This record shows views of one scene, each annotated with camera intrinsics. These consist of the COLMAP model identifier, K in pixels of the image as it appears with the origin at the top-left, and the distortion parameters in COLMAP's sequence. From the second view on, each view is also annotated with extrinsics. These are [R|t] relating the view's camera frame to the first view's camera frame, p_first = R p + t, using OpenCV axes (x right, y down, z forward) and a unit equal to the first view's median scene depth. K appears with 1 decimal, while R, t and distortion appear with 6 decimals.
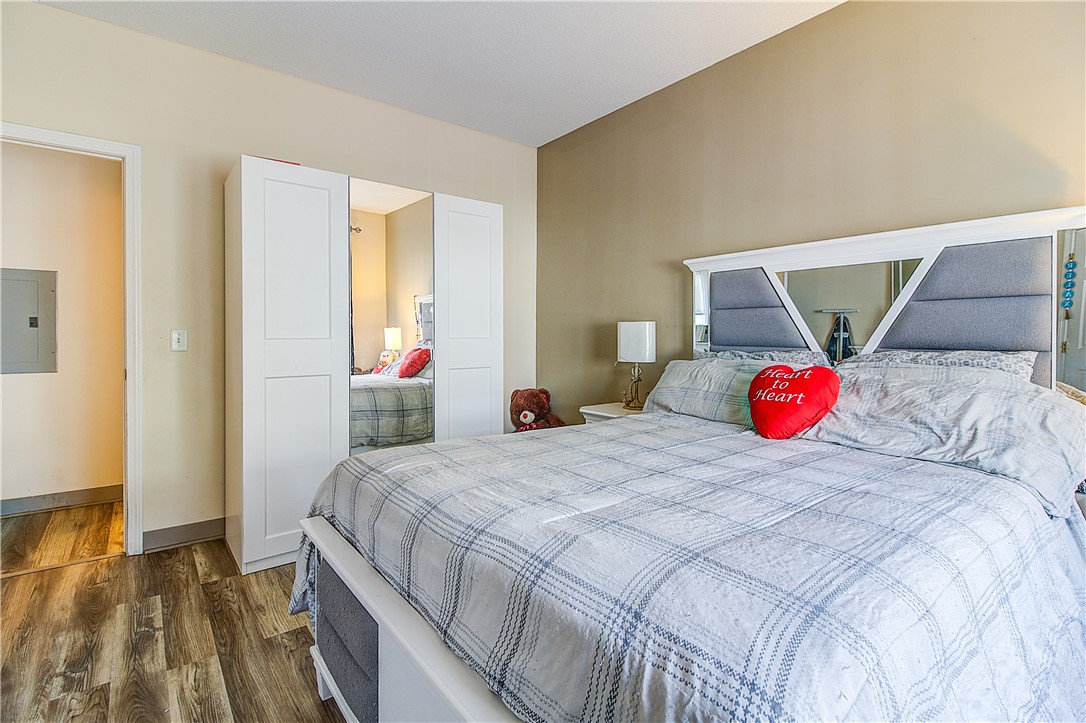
lens RADIAL K [[487.8, 0, 540.3], [0, 487.8, 335.2], [0, 0, 1]] dist [-0.000933, -0.000277]
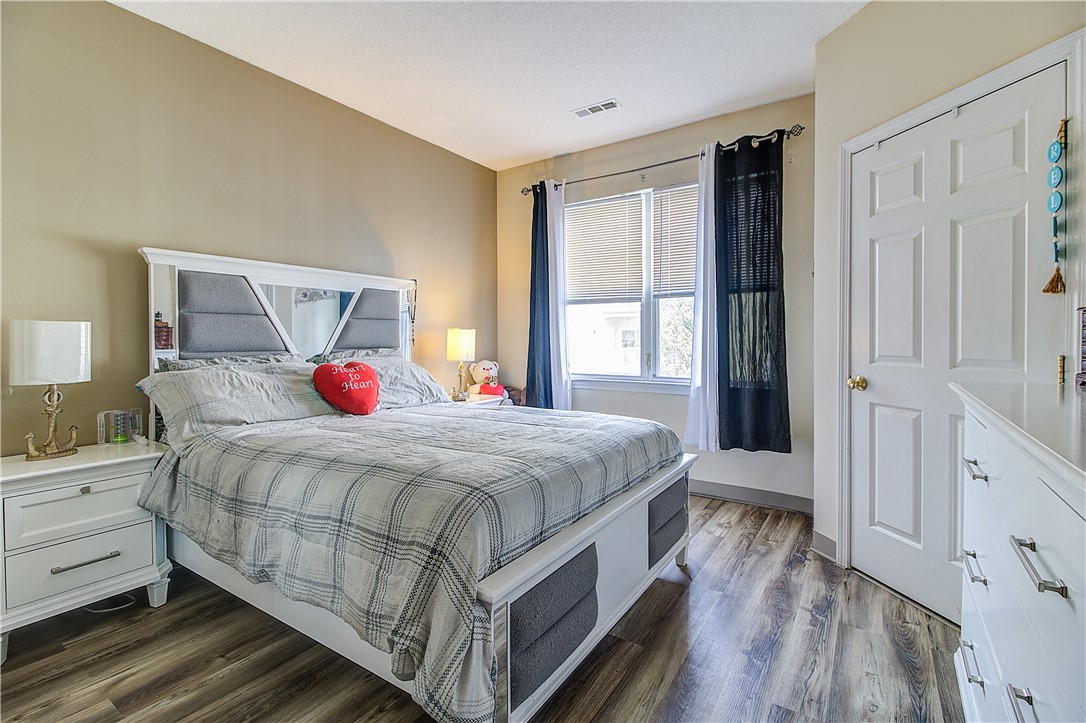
lens RADIAL K [[487.8, 0, 540.3], [0, 487.8, 335.2], [0, 0, 1]] dist [-0.000933, -0.000277]
pose [[-0.318132, -0.000683, 0.948046, -0.753095], [-0.001034, 0.999999, 0.000373, -0.013027], [-0.948046, -0.000862, -0.318133, 0.736190]]
